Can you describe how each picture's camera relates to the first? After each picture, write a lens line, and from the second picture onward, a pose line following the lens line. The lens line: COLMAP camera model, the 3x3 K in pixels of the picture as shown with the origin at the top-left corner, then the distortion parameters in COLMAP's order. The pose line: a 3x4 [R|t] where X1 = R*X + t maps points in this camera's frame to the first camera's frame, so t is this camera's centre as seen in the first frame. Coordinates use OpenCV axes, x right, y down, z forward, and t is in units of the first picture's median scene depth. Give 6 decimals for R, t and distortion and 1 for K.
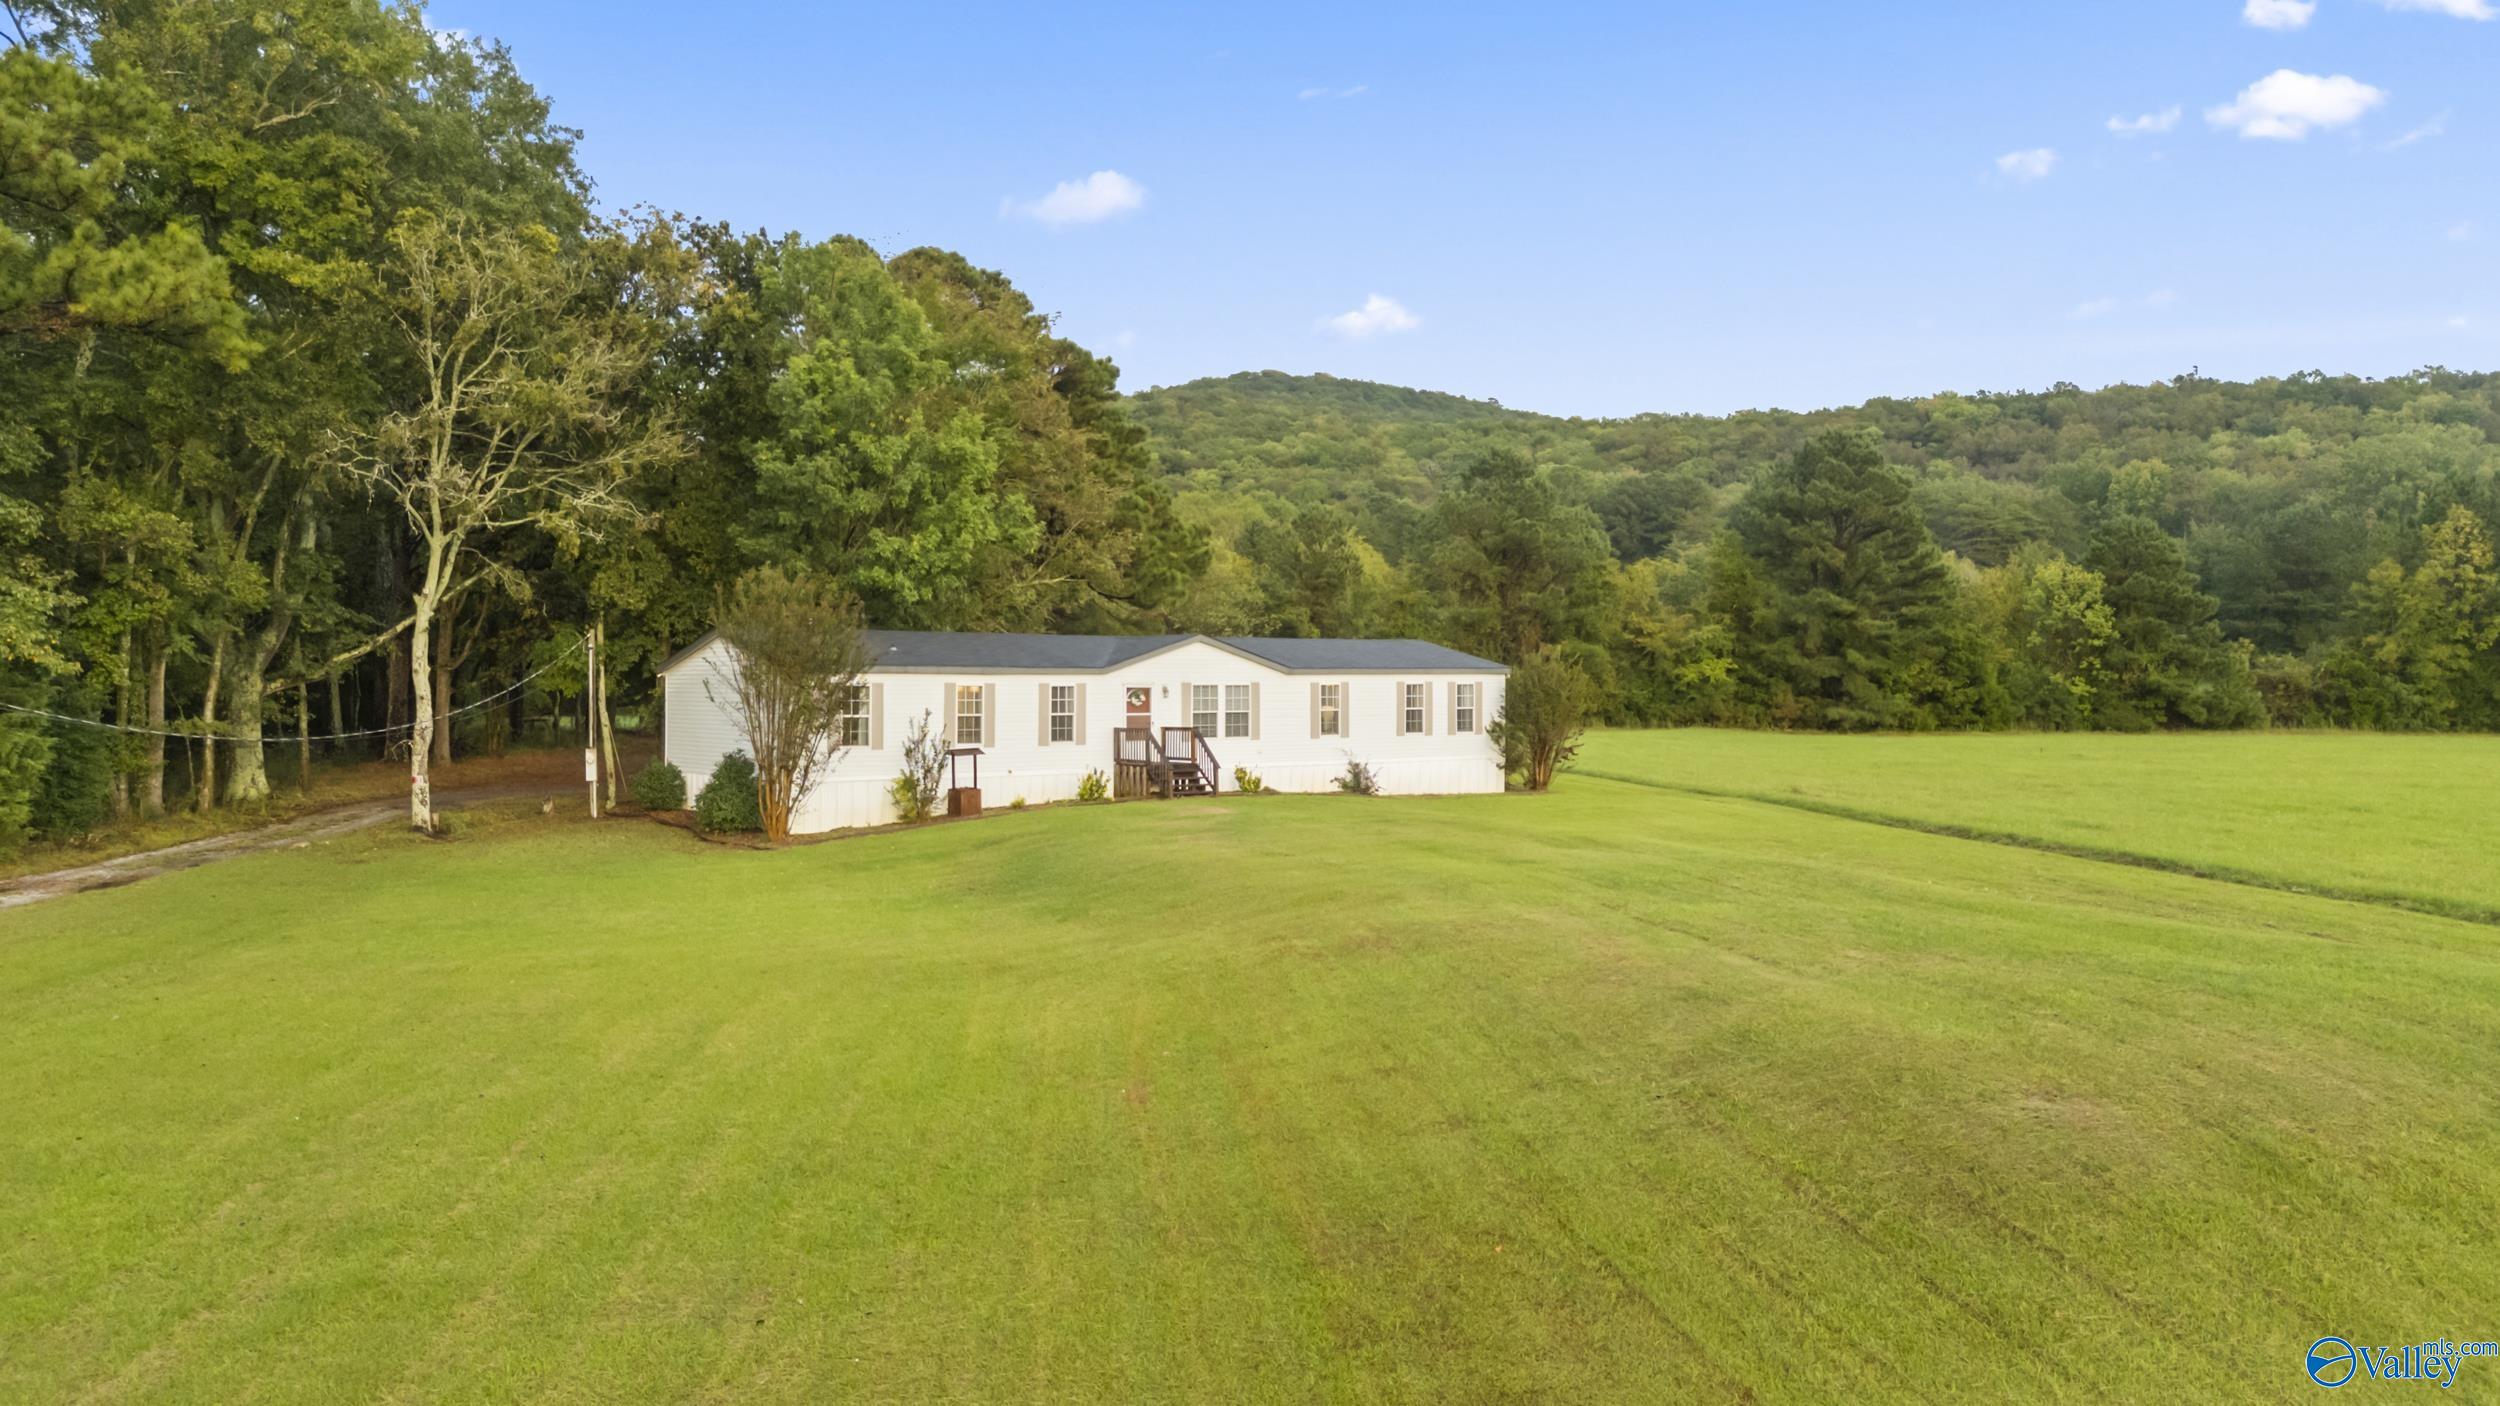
lens RADIAL K [[1833.5, 0, 1250.0], [0, 1833.5, 703.0], [0, 0, 1]] dist [0.076610, -0.070933]
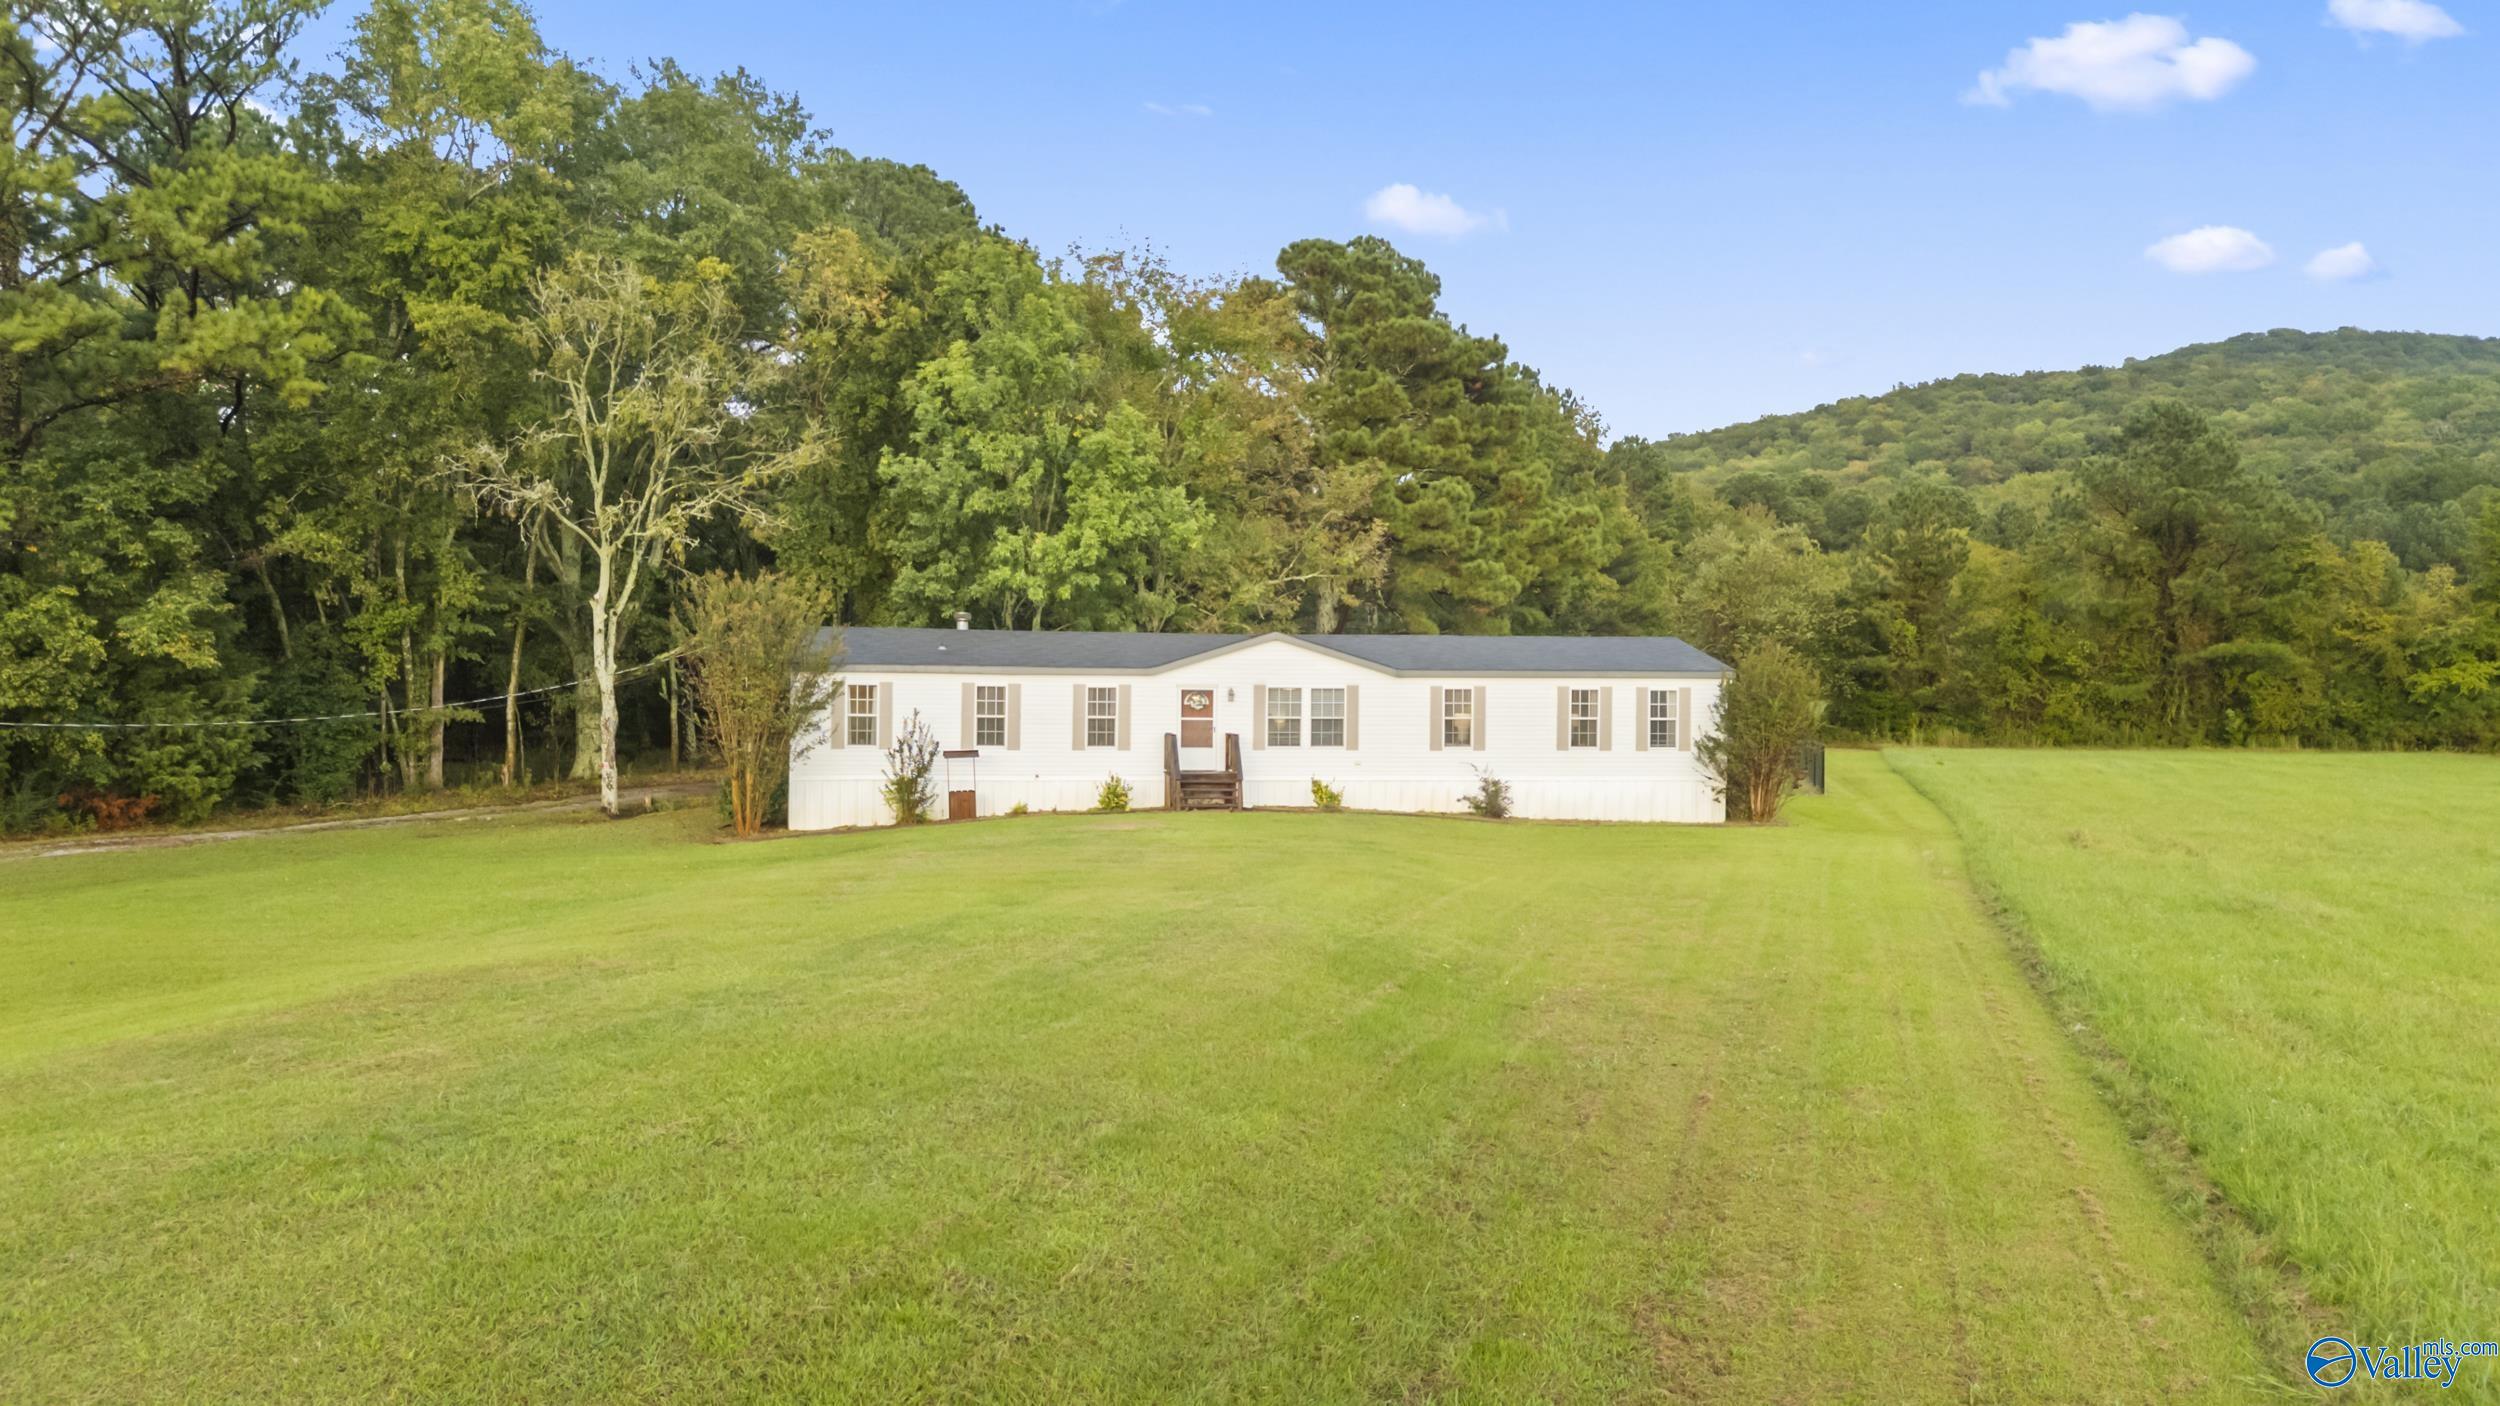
lens RADIAL K [[1821.0, 0, 1250.0], [0, 1821.0, 703.0], [0, 0, 1]] dist [0.059594, -0.068332]
pose [[0.873832, 0.013492, -0.486040, 0.386784], [-0.013945, 0.999899, 0.002685, -0.004470], [0.486027, 0.004432, 0.873932, 0.197608]]
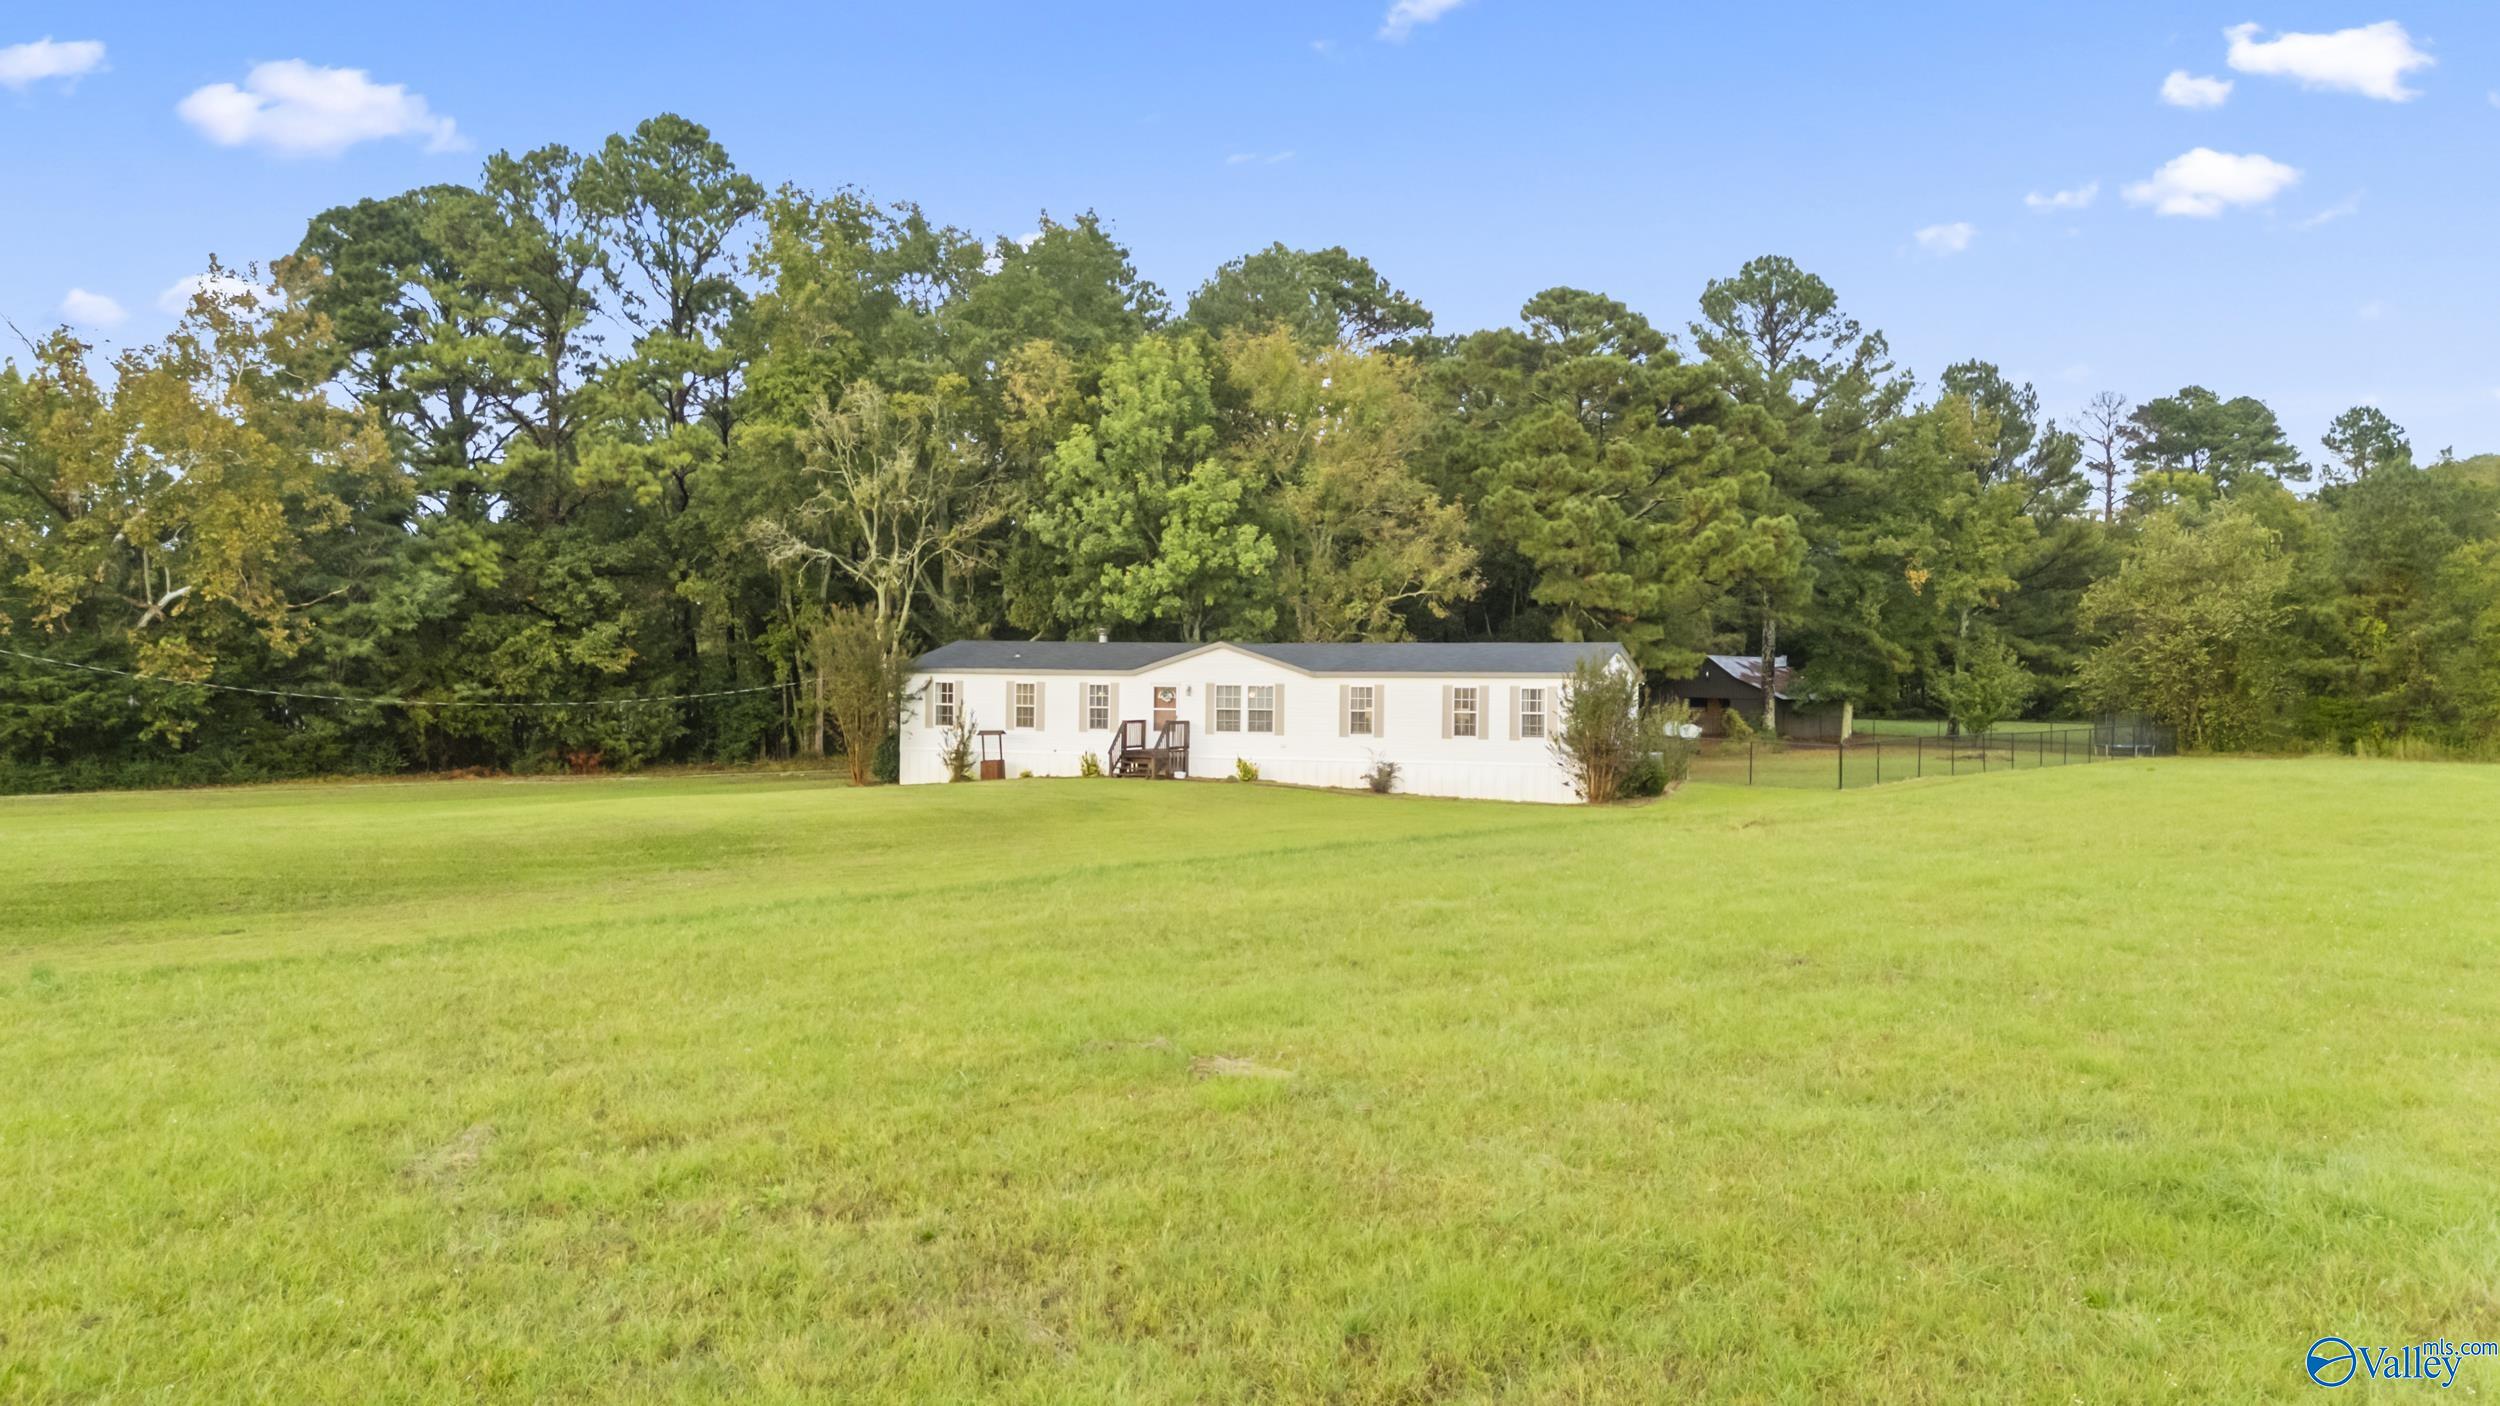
lens RADIAL K [[1821.0, 0, 1250.0], [0, 1821.0, 703.0], [0, 0, 1]] dist [0.059594, -0.068332]
pose [[0.525832, 0.016039, -0.850437, 0.928227], [-0.019710, 0.999784, 0.006669, -0.006583], [0.850360, 0.013255, 0.526034, 0.396669]]
